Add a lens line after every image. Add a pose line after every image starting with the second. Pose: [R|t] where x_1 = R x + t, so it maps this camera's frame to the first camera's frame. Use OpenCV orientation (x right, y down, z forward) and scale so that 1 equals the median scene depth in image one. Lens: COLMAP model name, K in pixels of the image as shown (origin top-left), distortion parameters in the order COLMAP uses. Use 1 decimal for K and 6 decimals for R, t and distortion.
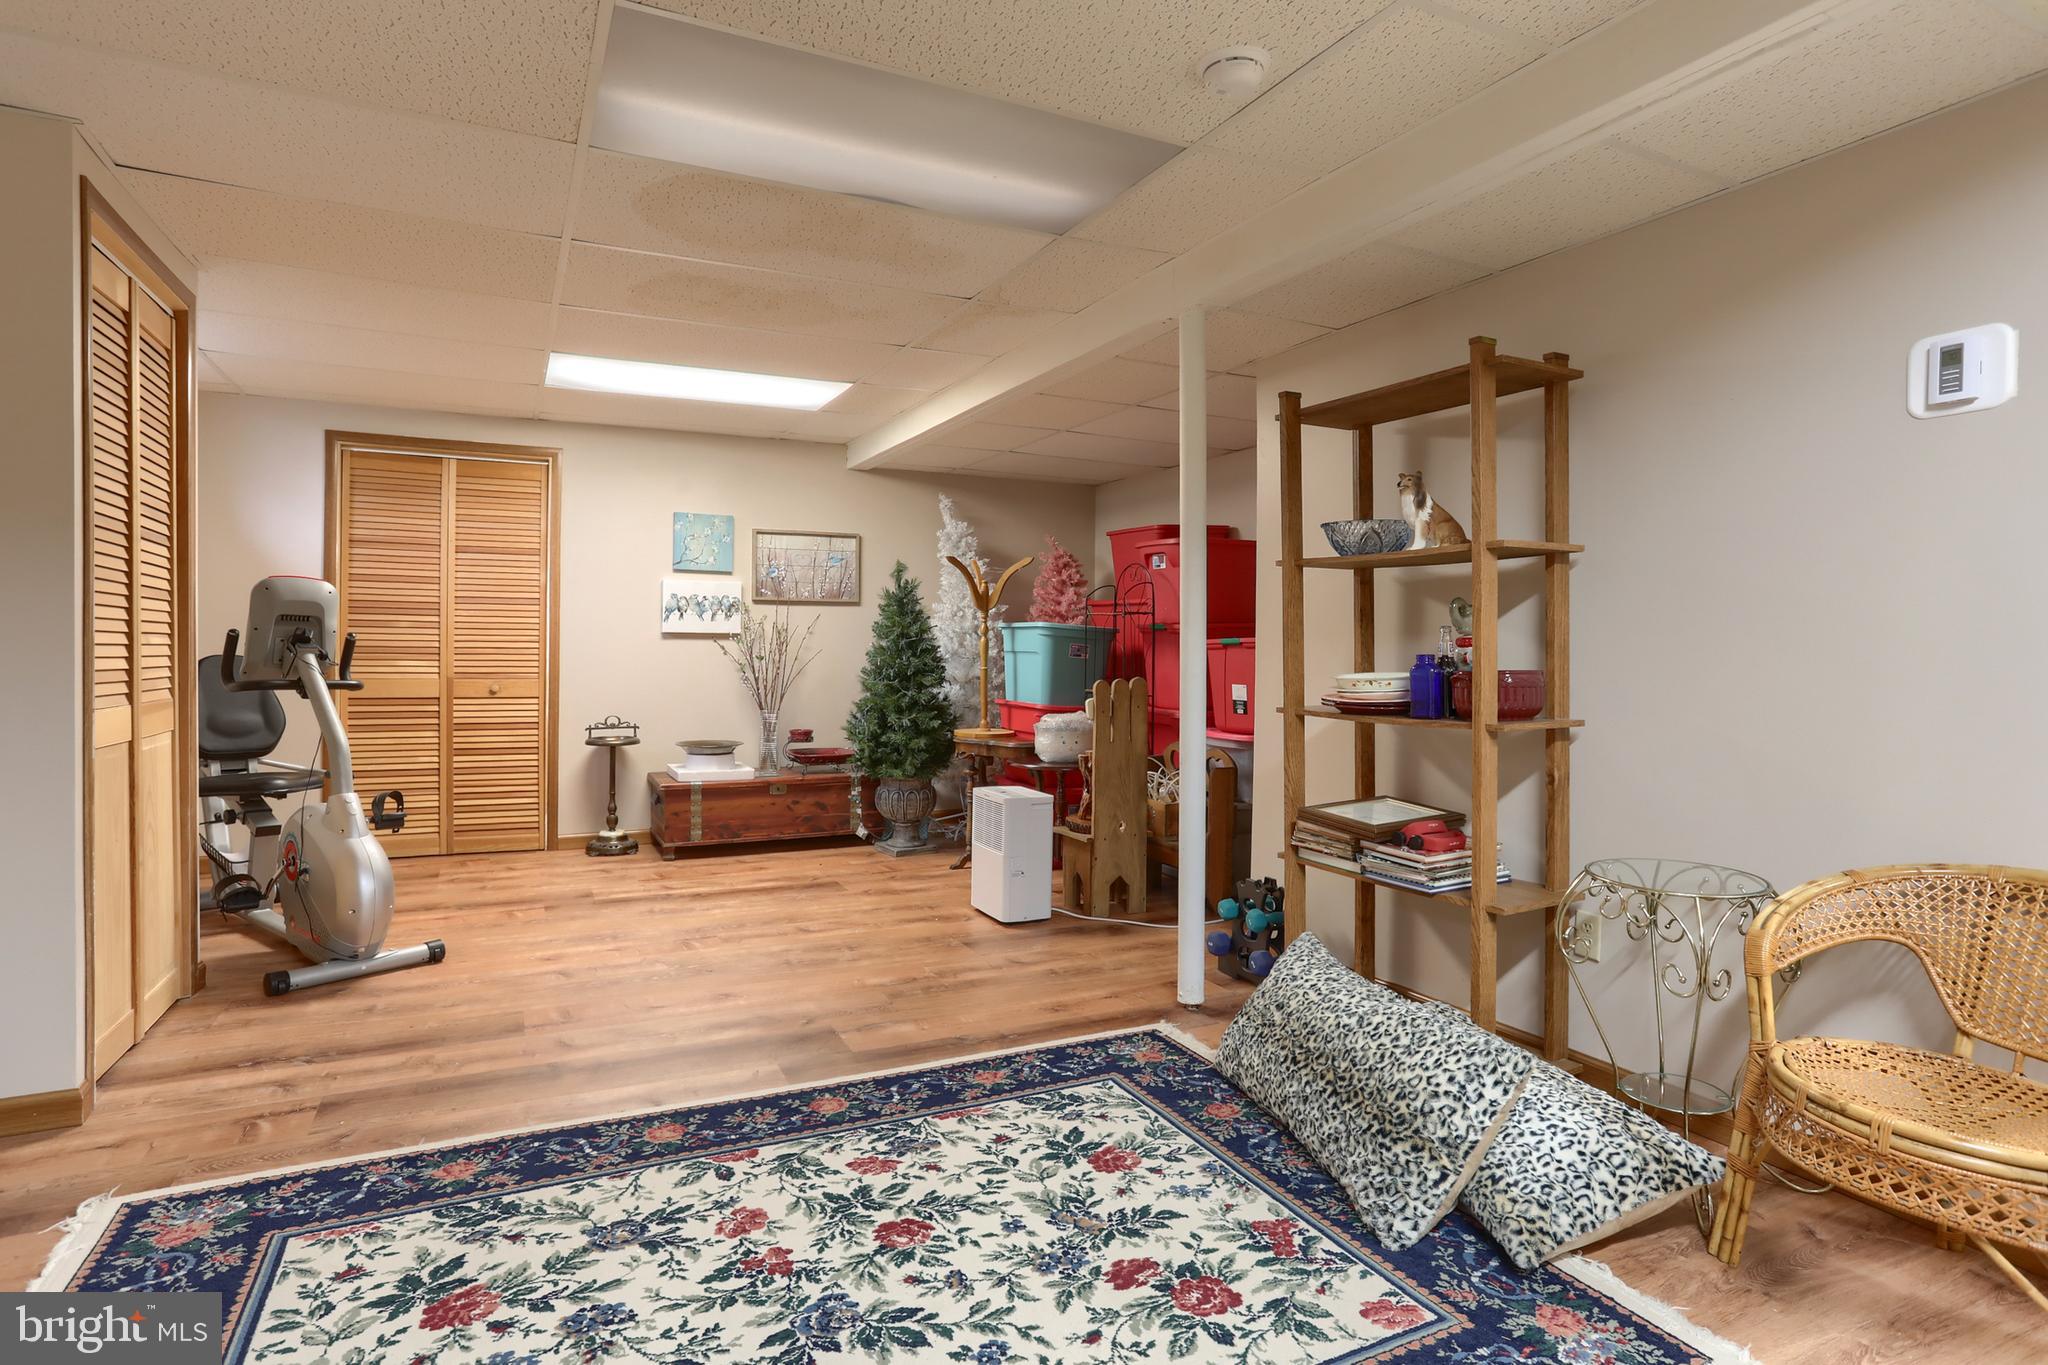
lens RADIAL K [[1058.0, 0, 1024.0], [0, 1058.0, 628.4], [0, 0, 1]] dist [-0.064726, 0.035456]
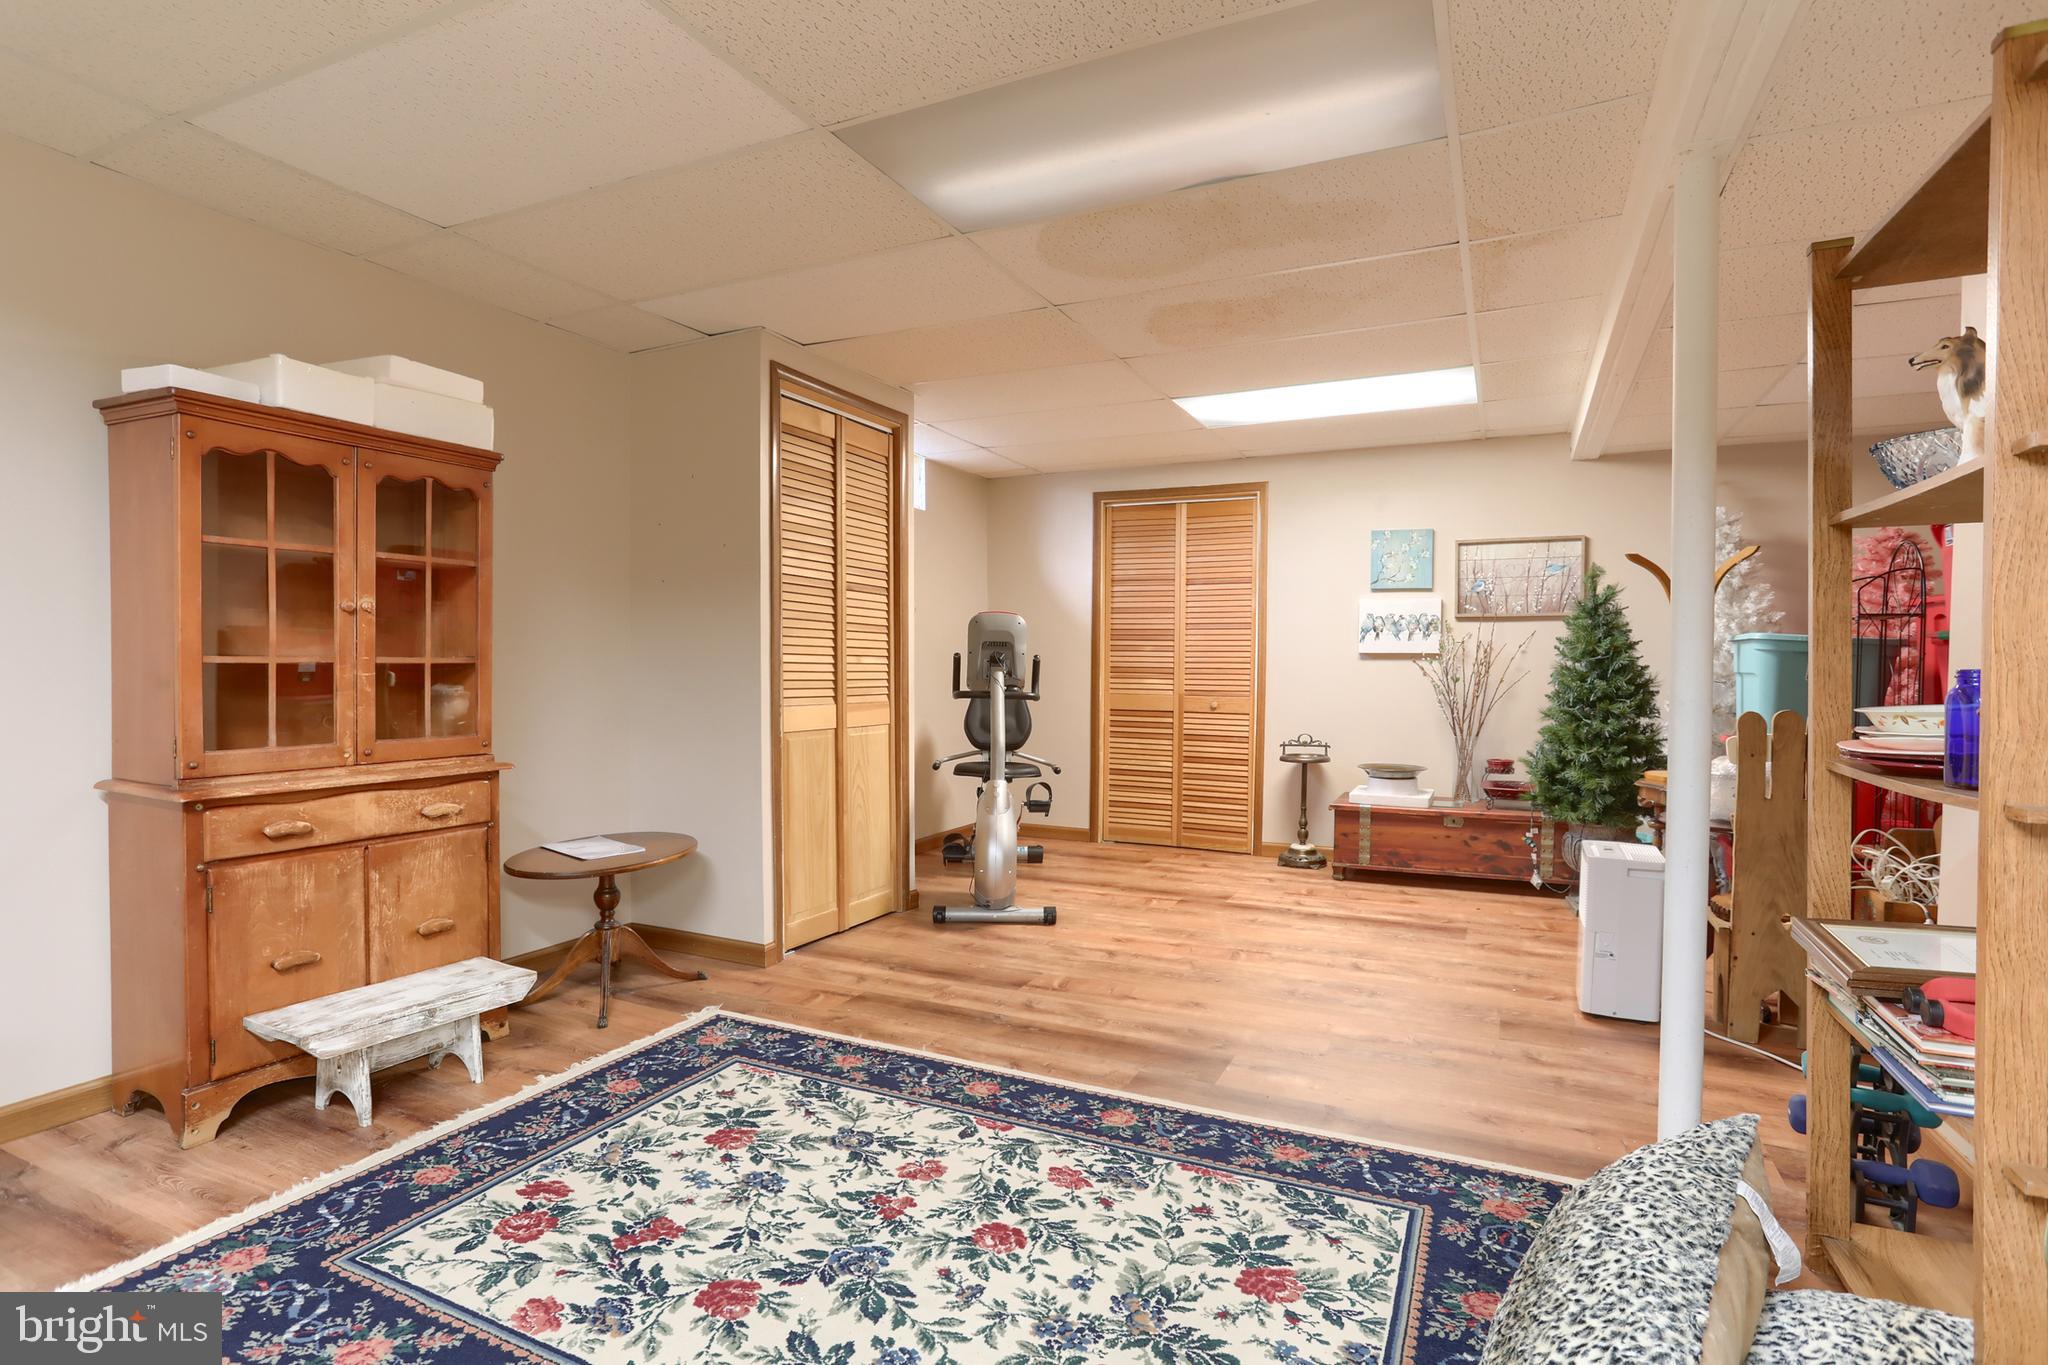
lens RADIAL K [[1038.5, 0, 1005.8], [0, 1038.5, 677.6], [0, 0, 1]] dist [-0.063619, 0.032915]
pose [[0.613665, 0.006787, -0.789537, 0.506129], [0.010930, 0.999794, 0.017090, 0.015389], [0.789491, -0.019117, 0.613464, 0.307037]]
